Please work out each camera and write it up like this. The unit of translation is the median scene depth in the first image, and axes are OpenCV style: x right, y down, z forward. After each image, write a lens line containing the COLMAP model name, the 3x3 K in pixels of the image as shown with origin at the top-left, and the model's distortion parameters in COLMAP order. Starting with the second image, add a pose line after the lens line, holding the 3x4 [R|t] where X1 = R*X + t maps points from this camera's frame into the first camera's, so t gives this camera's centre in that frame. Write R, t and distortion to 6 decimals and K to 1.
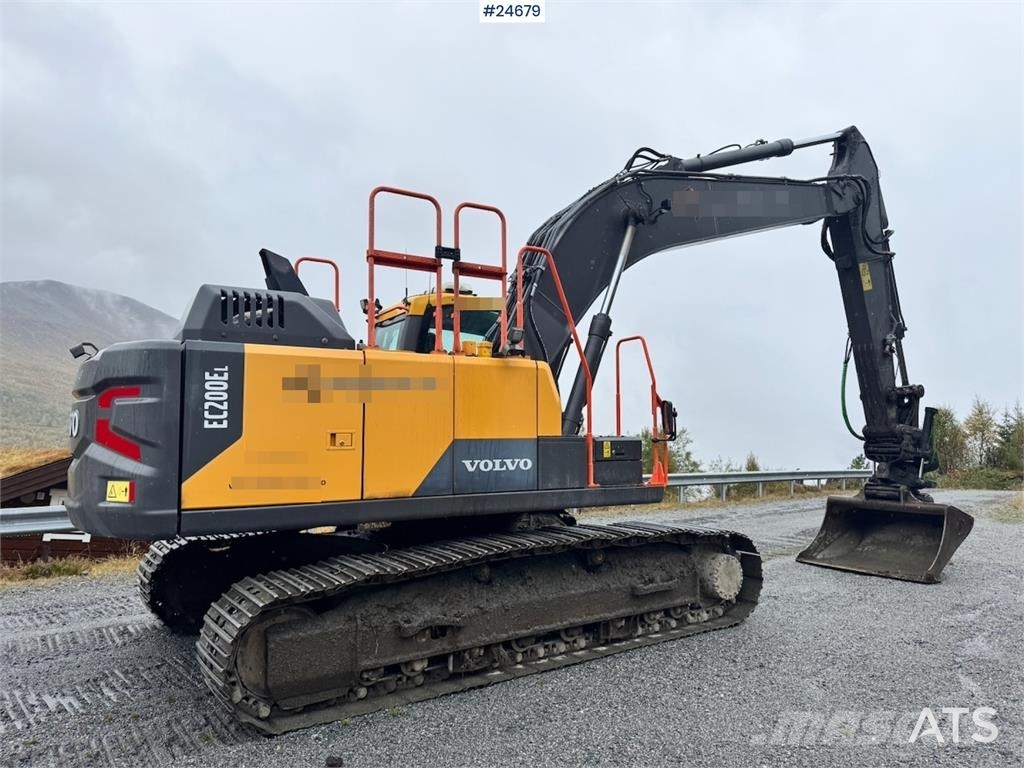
lens RADIAL K [[721.4, 0, 513.2], [0, 721.4, 387.7], [0, 0, 1]] dist [0.061242, -0.072324]
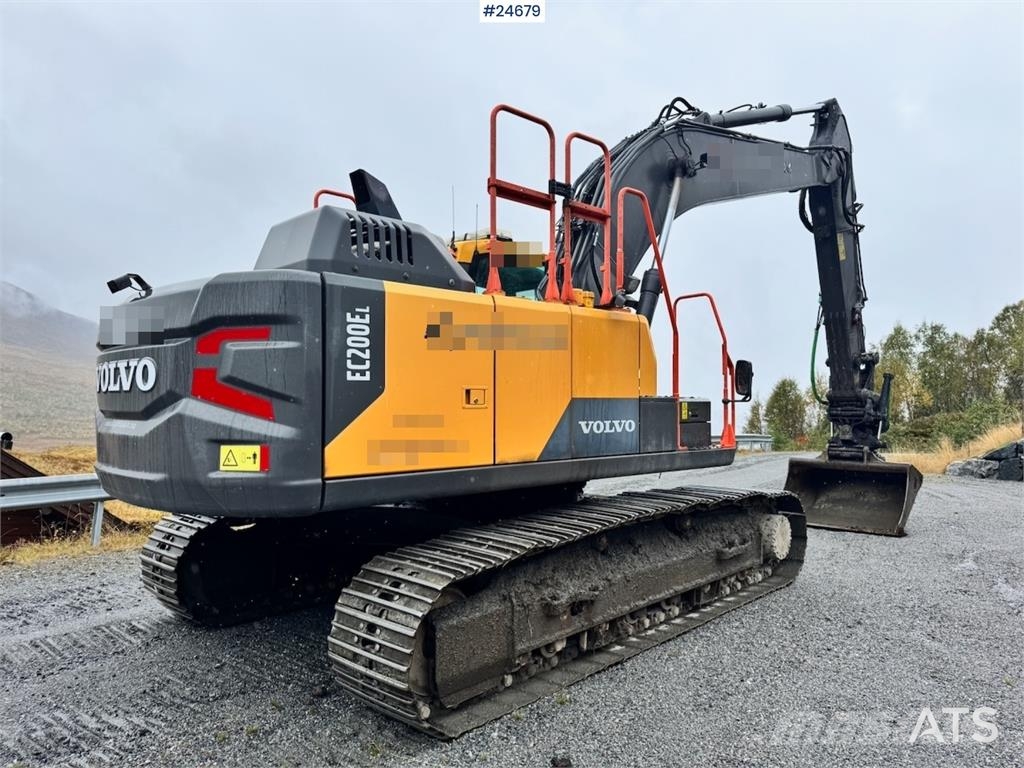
lens RADIAL K [[721.4, 0, 516.6], [0, 721.4, 392.5], [0, 0, 1]] dist [0.061242, -0.072324]
pose [[0.977306, 0.004871, 0.211776, -0.328174], [-0.015339, 0.998739, 0.047813, 0.021574], [-0.211276, -0.049976, 0.976148, 0.126624]]
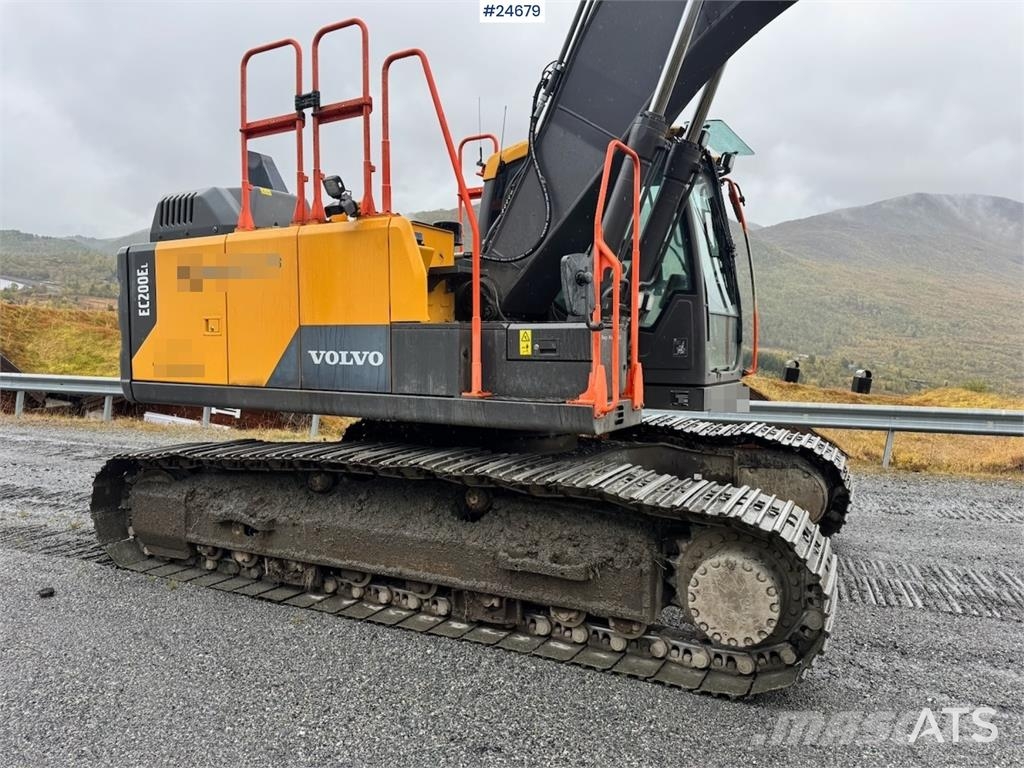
lens RADIAL K [[721.4, 0, 528.0], [0, 721.4, 398.1], [0, 0, 1]] dist [0.061242, -0.072324]
pose [[0.479428, 0.070869, -0.874715, 0.778831], [0.048369, 0.993085, 0.106970, 0.074490], [0.876247, -0.093593, 0.472685, 0.783614]]
